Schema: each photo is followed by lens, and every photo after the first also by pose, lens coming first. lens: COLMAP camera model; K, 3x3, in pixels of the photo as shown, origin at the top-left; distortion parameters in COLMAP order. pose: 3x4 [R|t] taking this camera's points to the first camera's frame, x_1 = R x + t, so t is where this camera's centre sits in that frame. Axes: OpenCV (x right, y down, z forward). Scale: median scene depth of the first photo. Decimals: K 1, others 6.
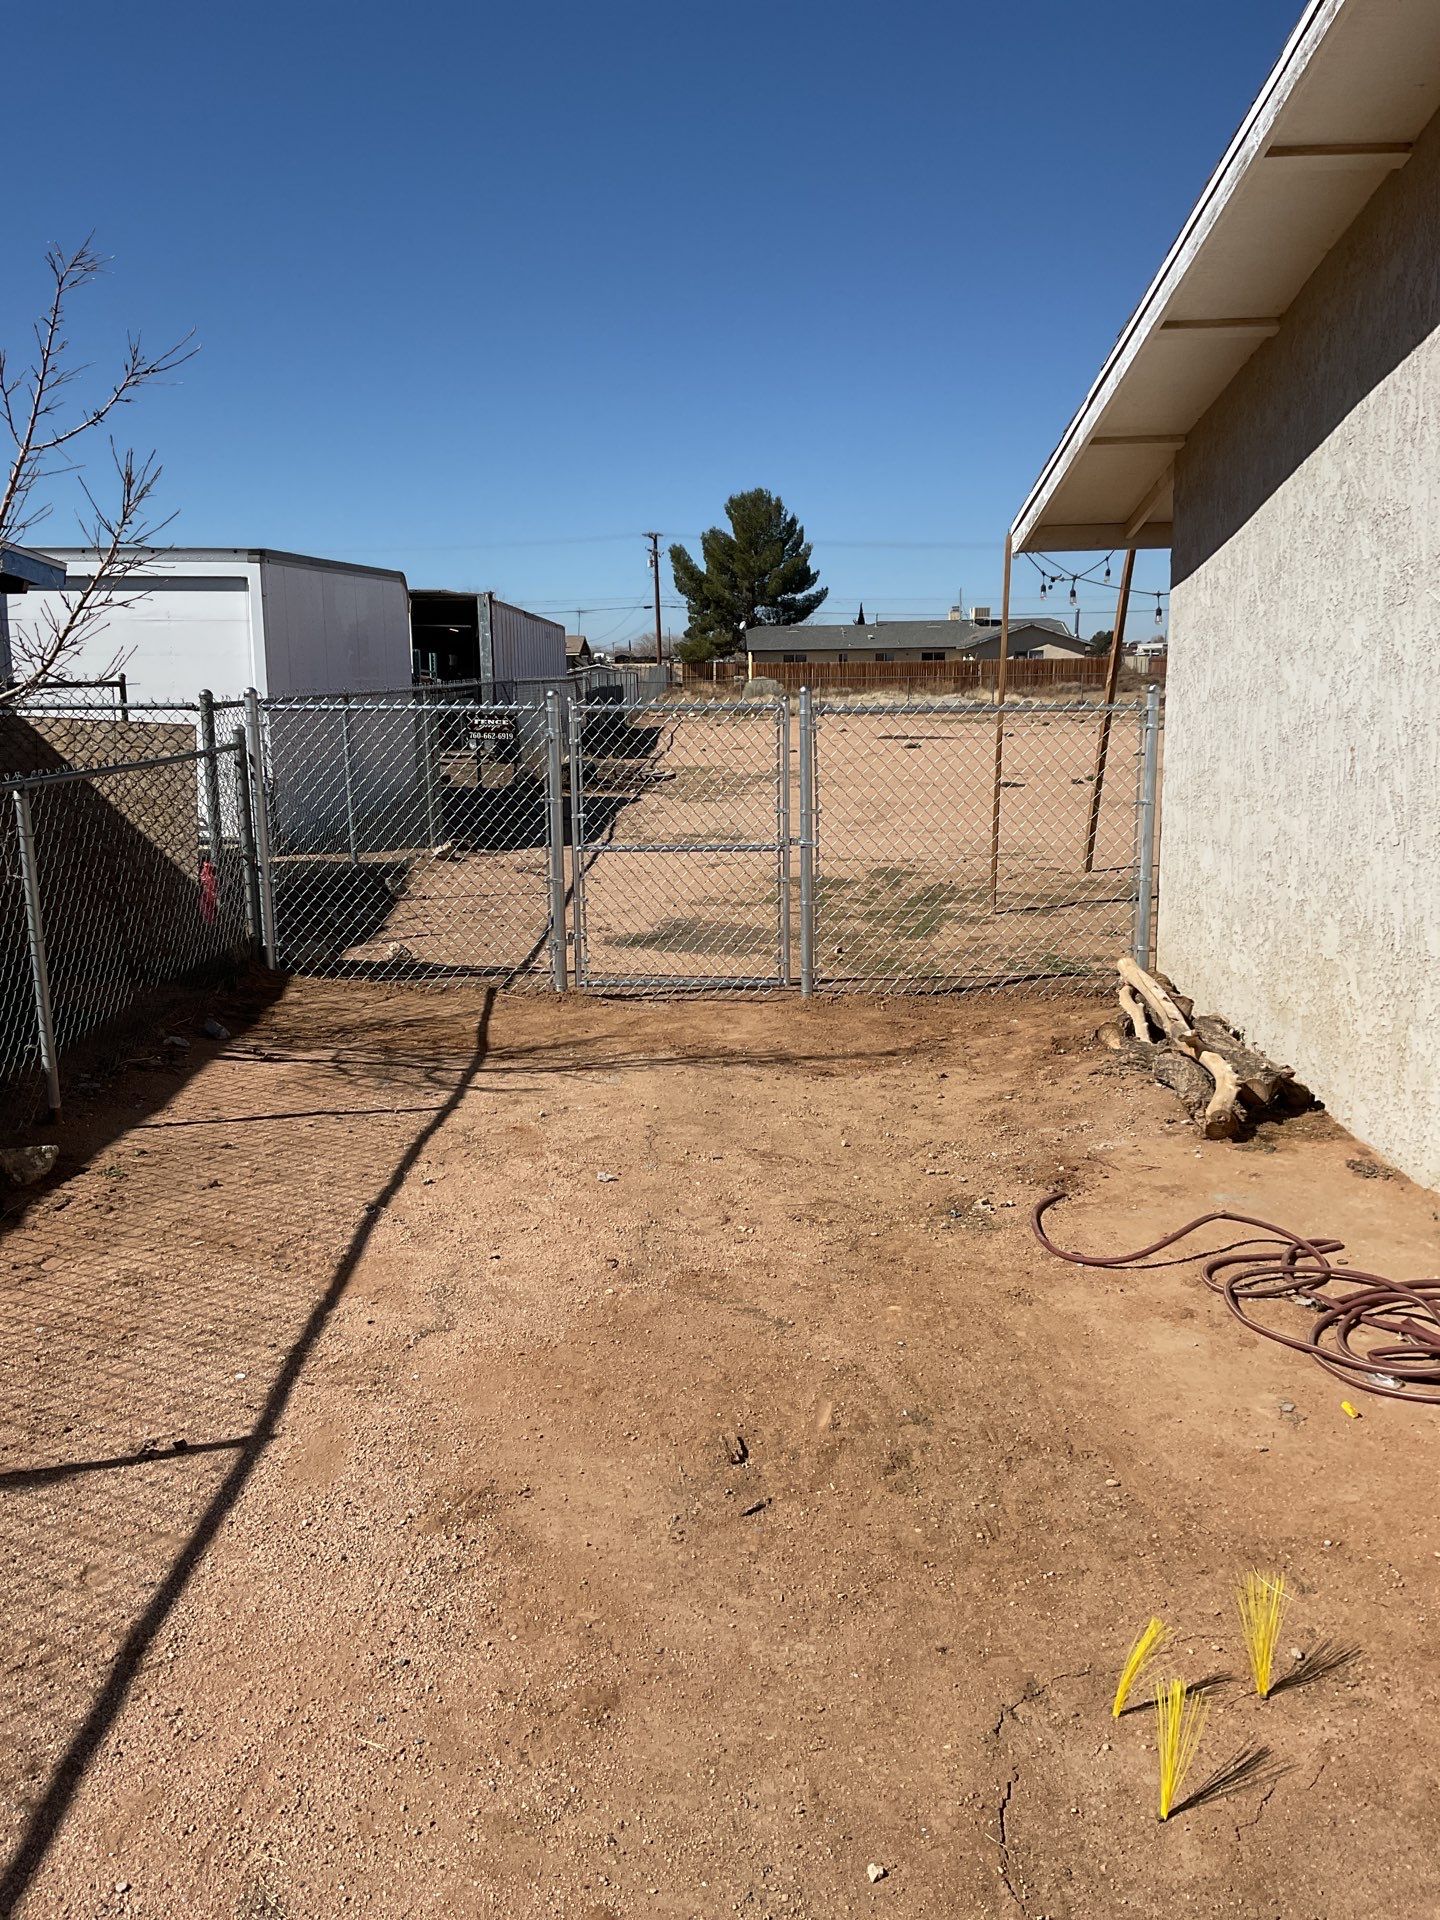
lens RADIAL K [[1542.0, 0, 720.0], [0, 1542.0, 960.0], [0, 0, 1]] dist [0.103981, -0.204483]
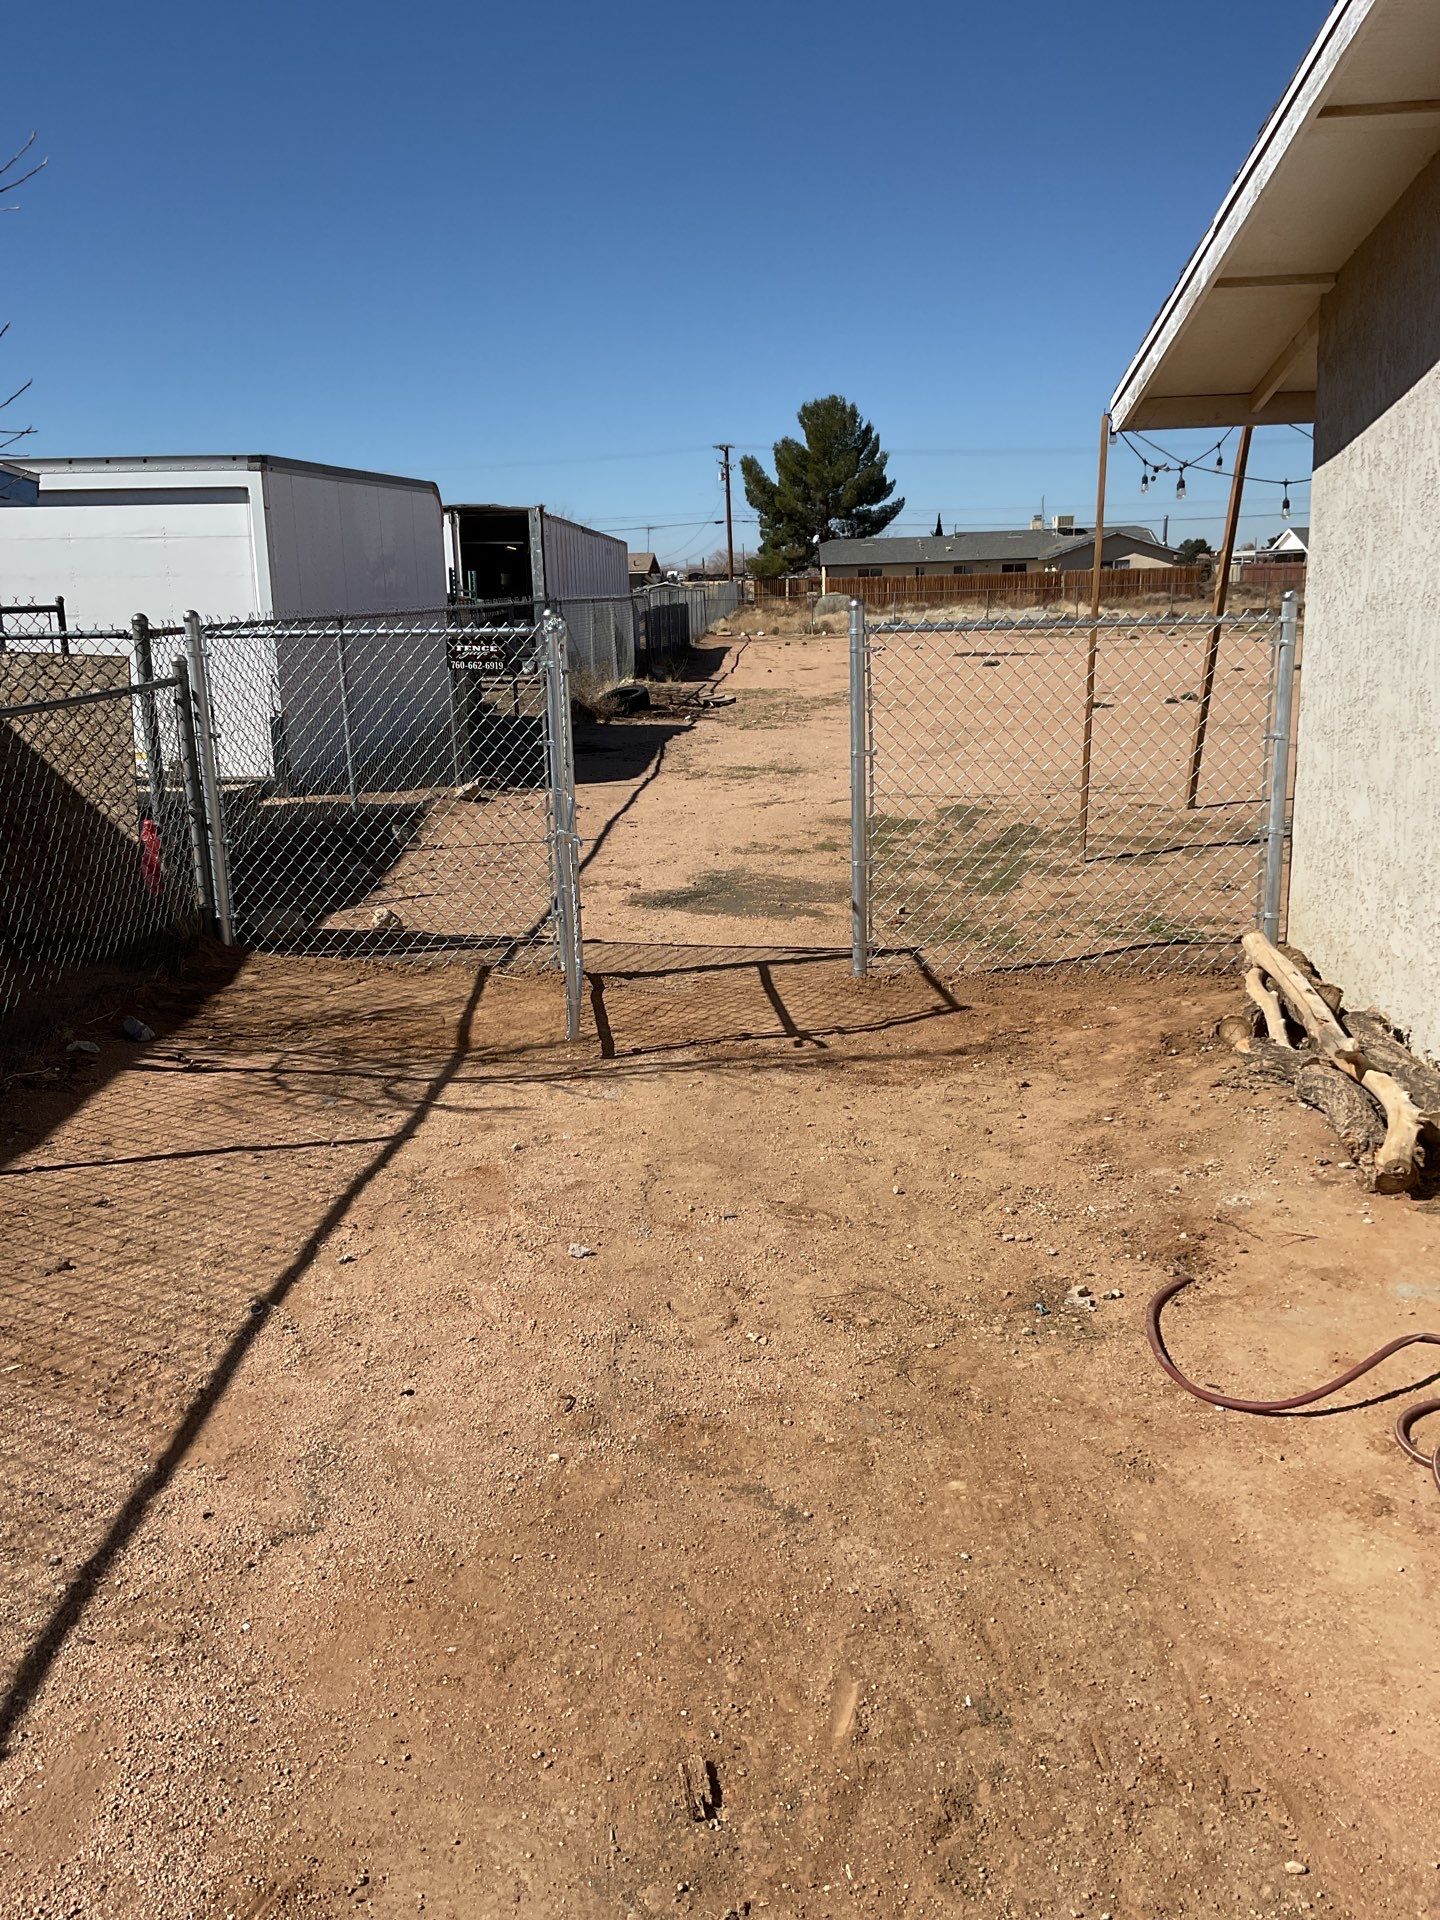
lens RADIAL K [[1542.0, 0, 720.0], [0, 1542.0, 960.0], [0, 0, 1]] dist [0.103981, -0.204483]
pose [[0.998775, -0.002936, -0.049388, 0.026018], [0.005438, 0.998704, 0.050614, -0.032109], [0.049175, -0.050820, 0.997496, 0.191825]]
